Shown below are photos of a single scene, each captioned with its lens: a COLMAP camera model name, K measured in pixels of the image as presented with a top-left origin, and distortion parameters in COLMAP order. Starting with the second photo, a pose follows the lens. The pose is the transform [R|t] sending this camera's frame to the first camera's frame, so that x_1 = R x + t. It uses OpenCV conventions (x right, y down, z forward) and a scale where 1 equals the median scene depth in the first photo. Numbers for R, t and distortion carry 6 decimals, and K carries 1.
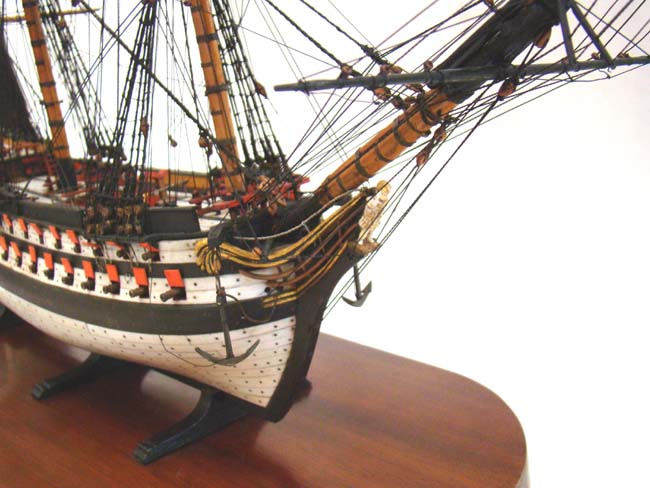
lens RADIAL K [[840.7, 0, 325.0], [0, 840.7, 244.0], [0, 0, 1]] dist [-0.018359, -0.008037]
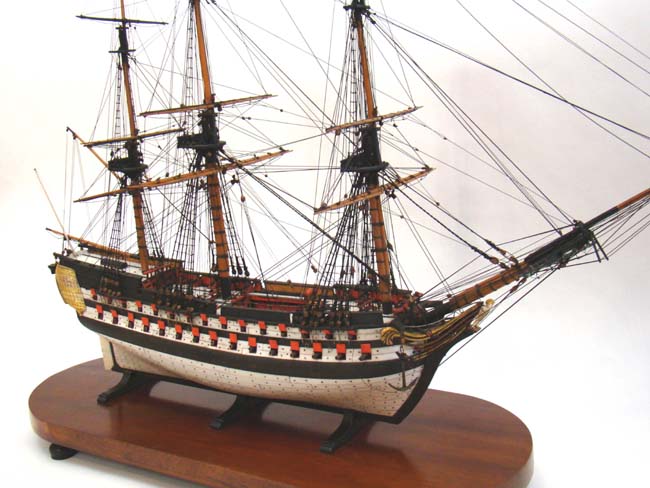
lens RADIAL K [[883.4, 0, 325.0], [0, 883.4, 244.0], [0, 0, 1]] dist [-0.042949, -0.015289]
pose [[0.947014, -0.007307, 0.321109, -0.920172], [0.029009, 0.997601, -0.062853, -0.073518], [-0.319879, 0.068838, 0.944954, -0.898420]]
